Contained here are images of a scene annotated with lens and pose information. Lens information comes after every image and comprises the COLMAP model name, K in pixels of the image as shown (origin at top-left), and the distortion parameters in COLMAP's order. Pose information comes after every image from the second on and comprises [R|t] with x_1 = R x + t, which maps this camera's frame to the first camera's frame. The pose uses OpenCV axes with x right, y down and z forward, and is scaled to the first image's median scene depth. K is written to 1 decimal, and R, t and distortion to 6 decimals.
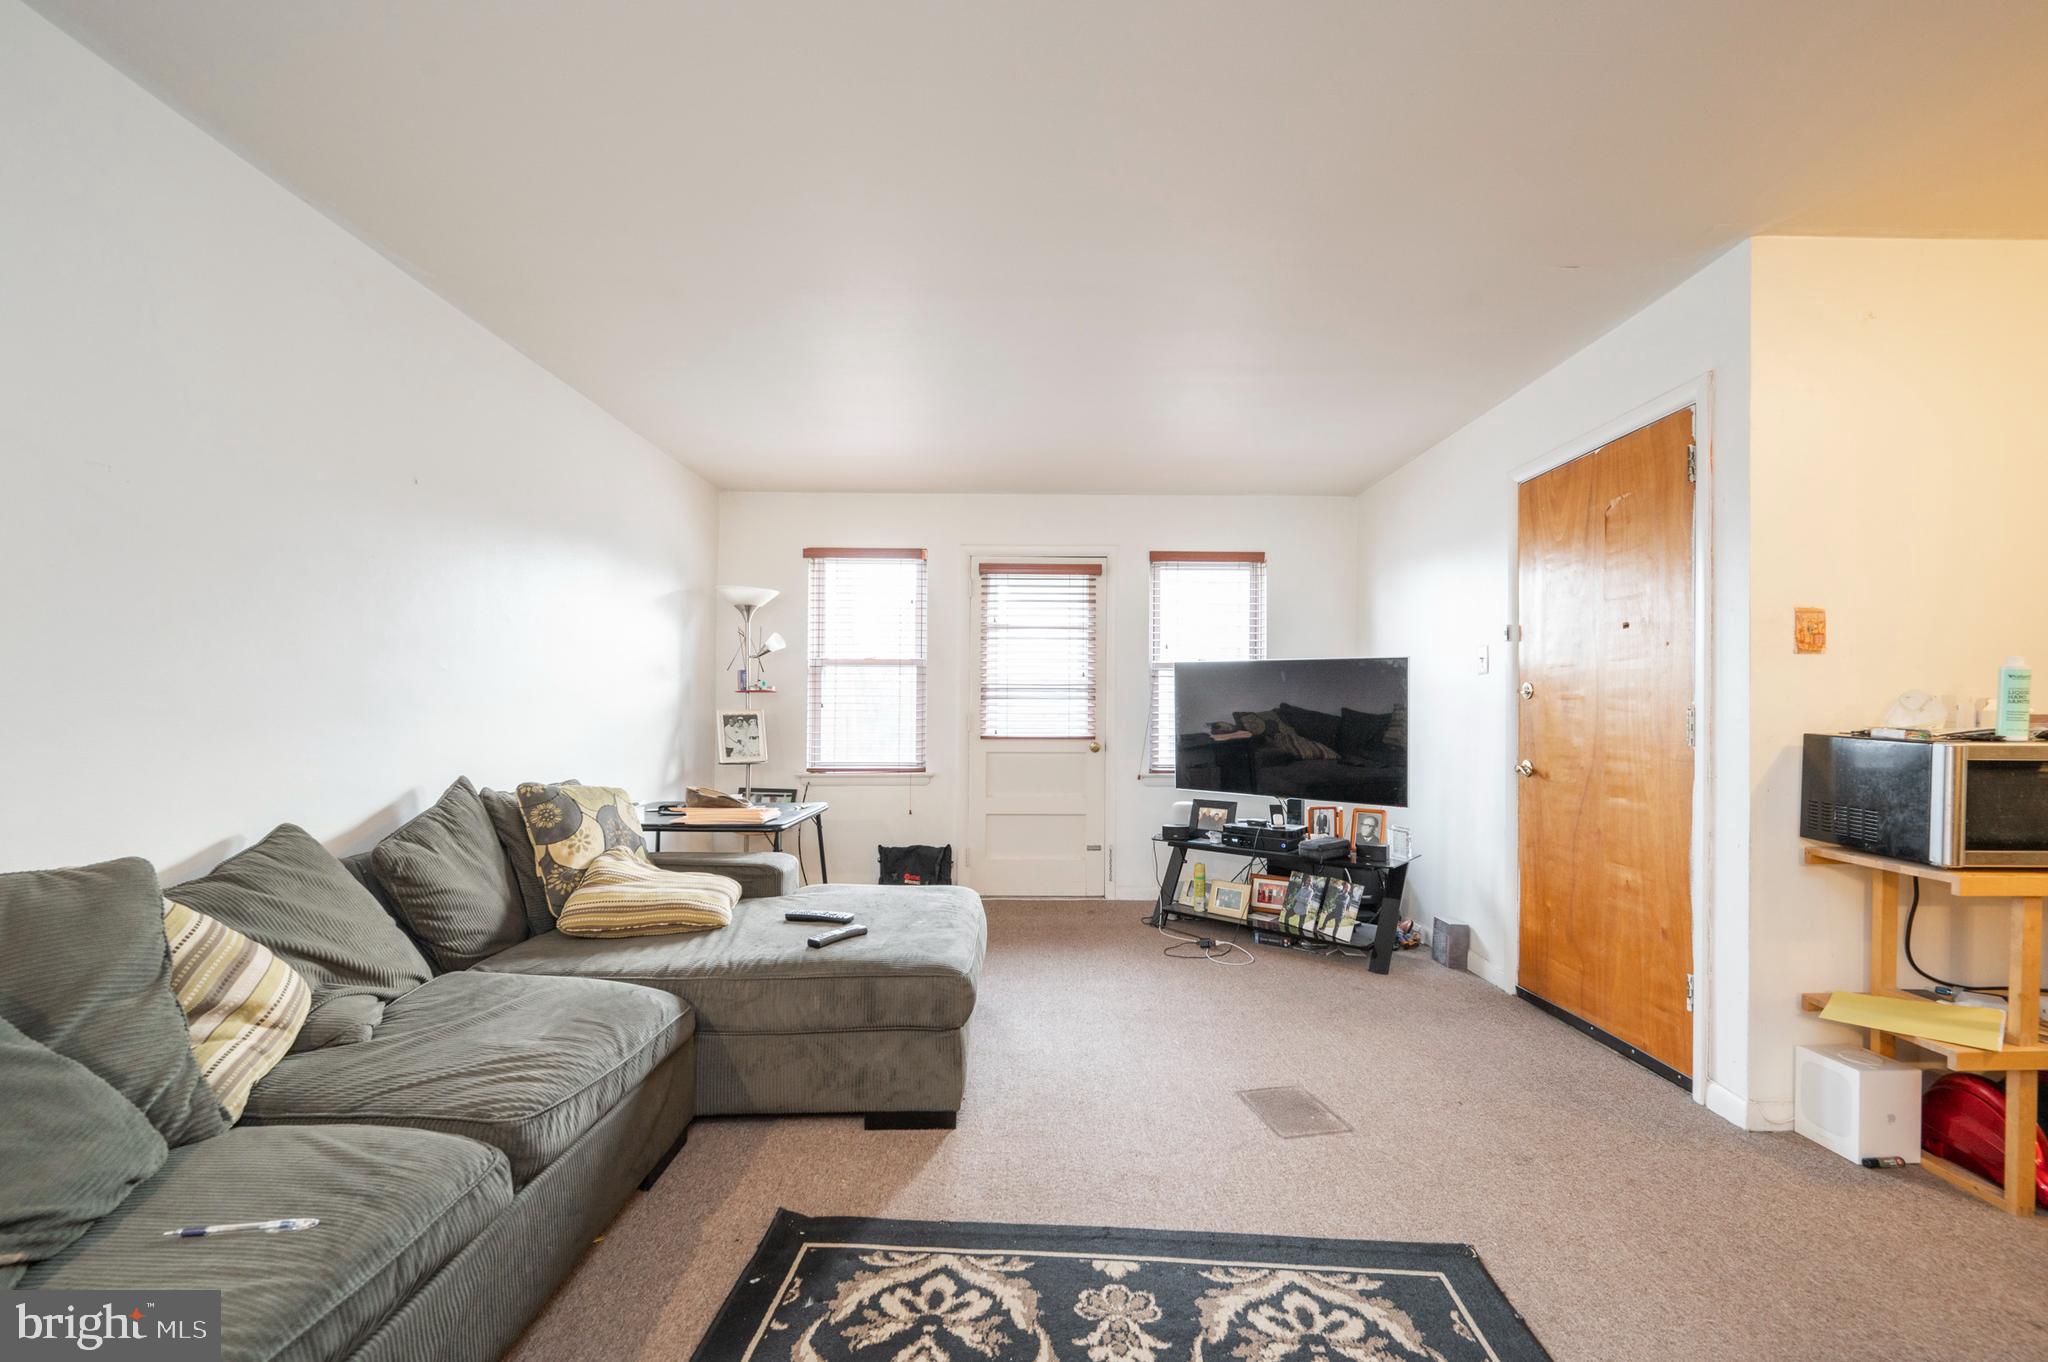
lens RADIAL K [[858.1, 0, 1031.4], [0, 858.1, 732.1], [0, 0, 1]] dist [-0.001919, -0.000174]
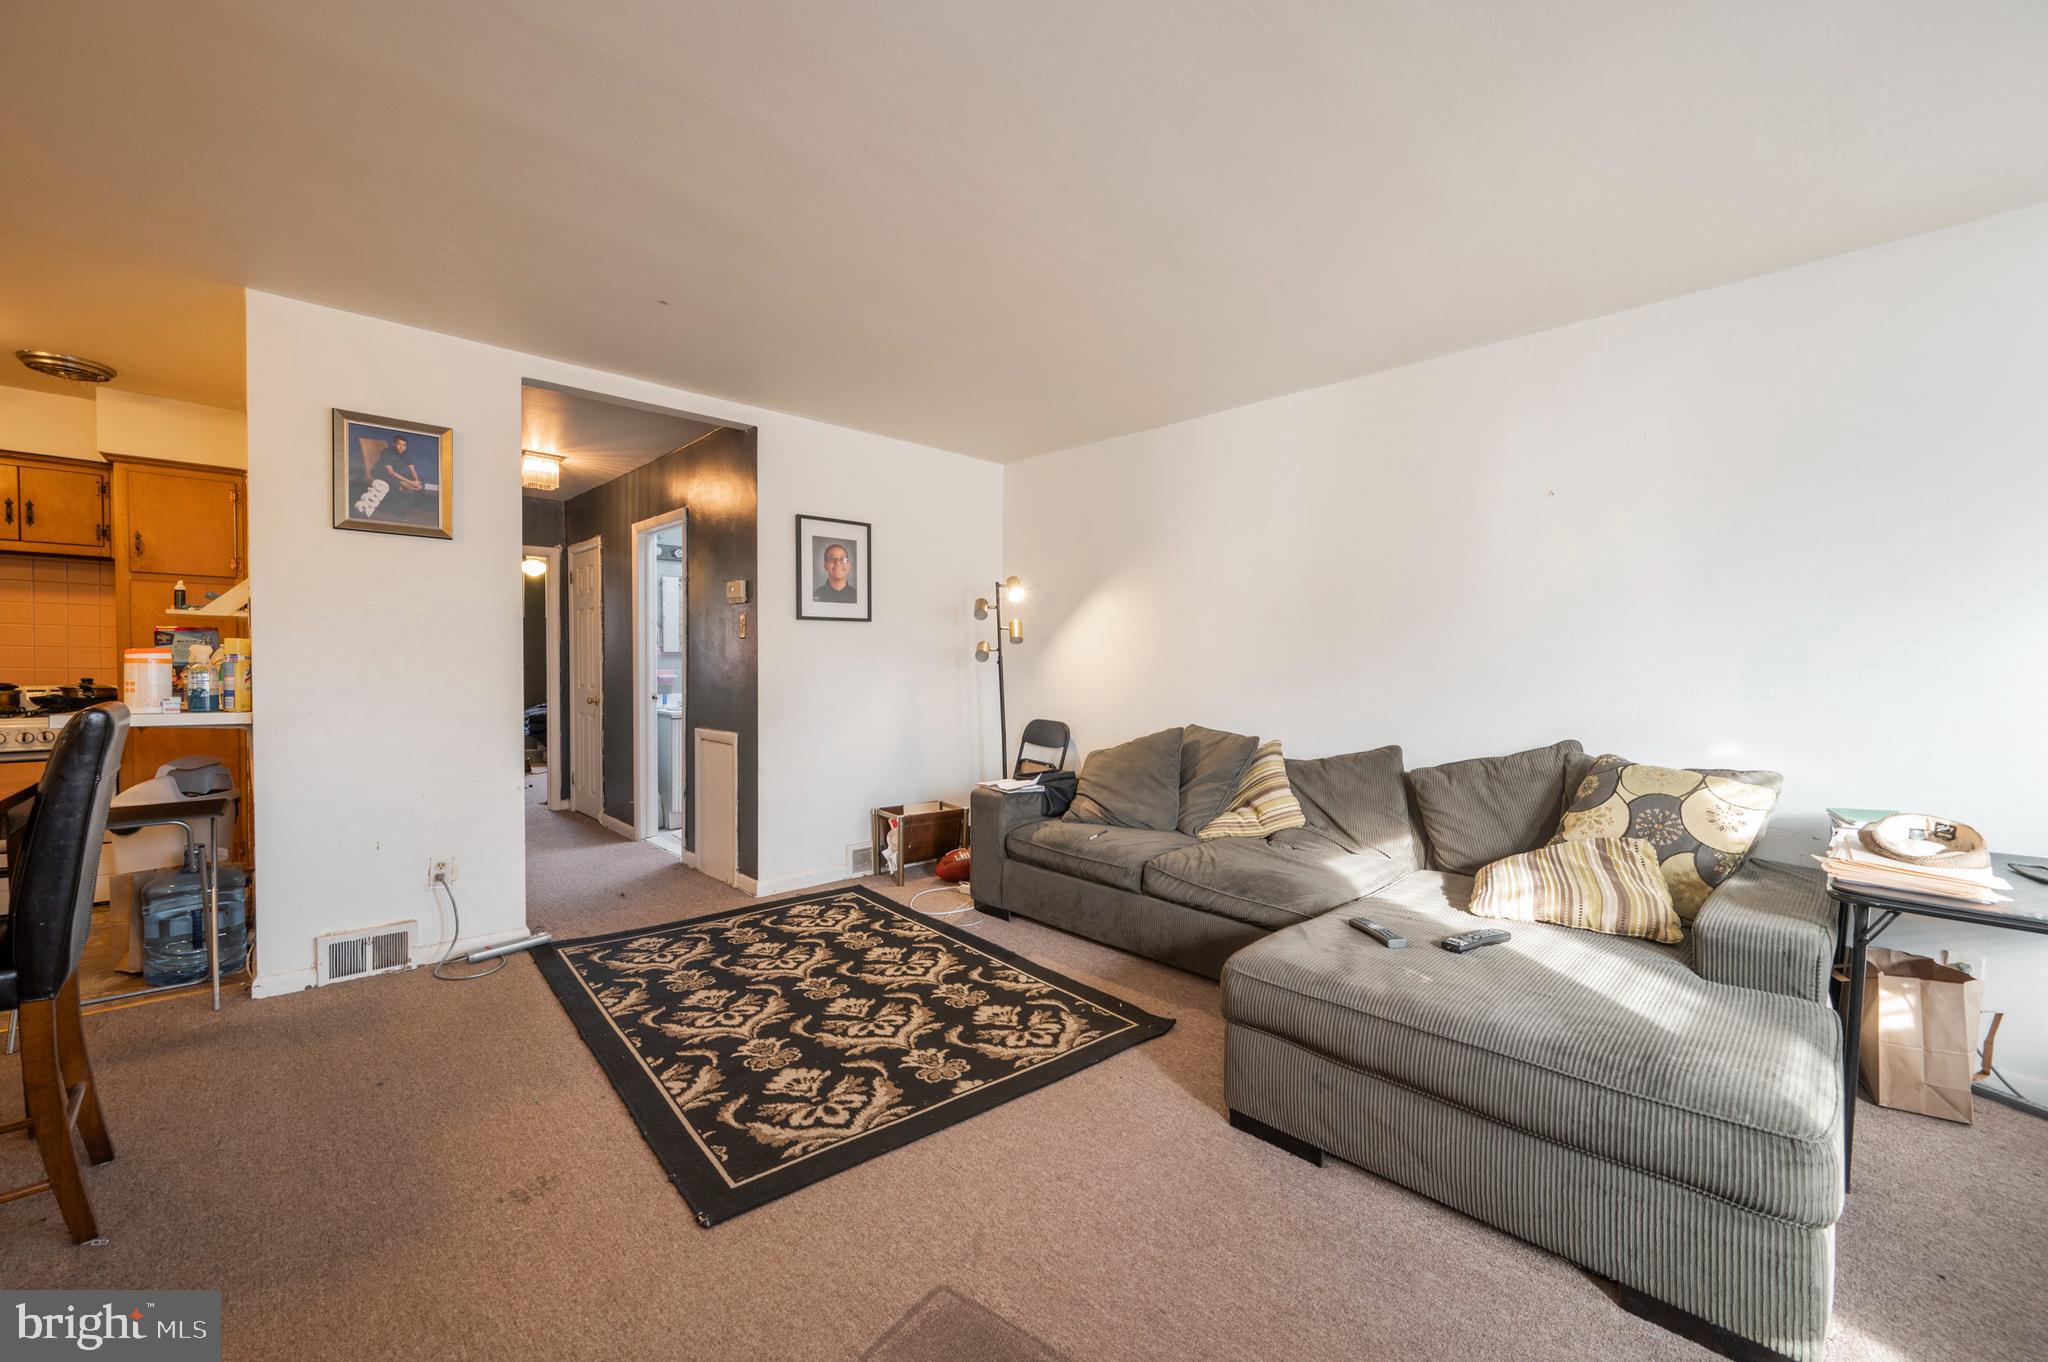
lens RADIAL K [[797.5, 0, 1051.3], [0, 797.5, 697.3], [0, 0, 1]] dist [-0.002135, -0.000284]
pose [[-0.700627, 0.020941, -0.713220, 0.642059], [-0.028867, 0.997919, 0.057658, -0.052348], [0.712943, 0.060985, -0.698565, 1.390503]]
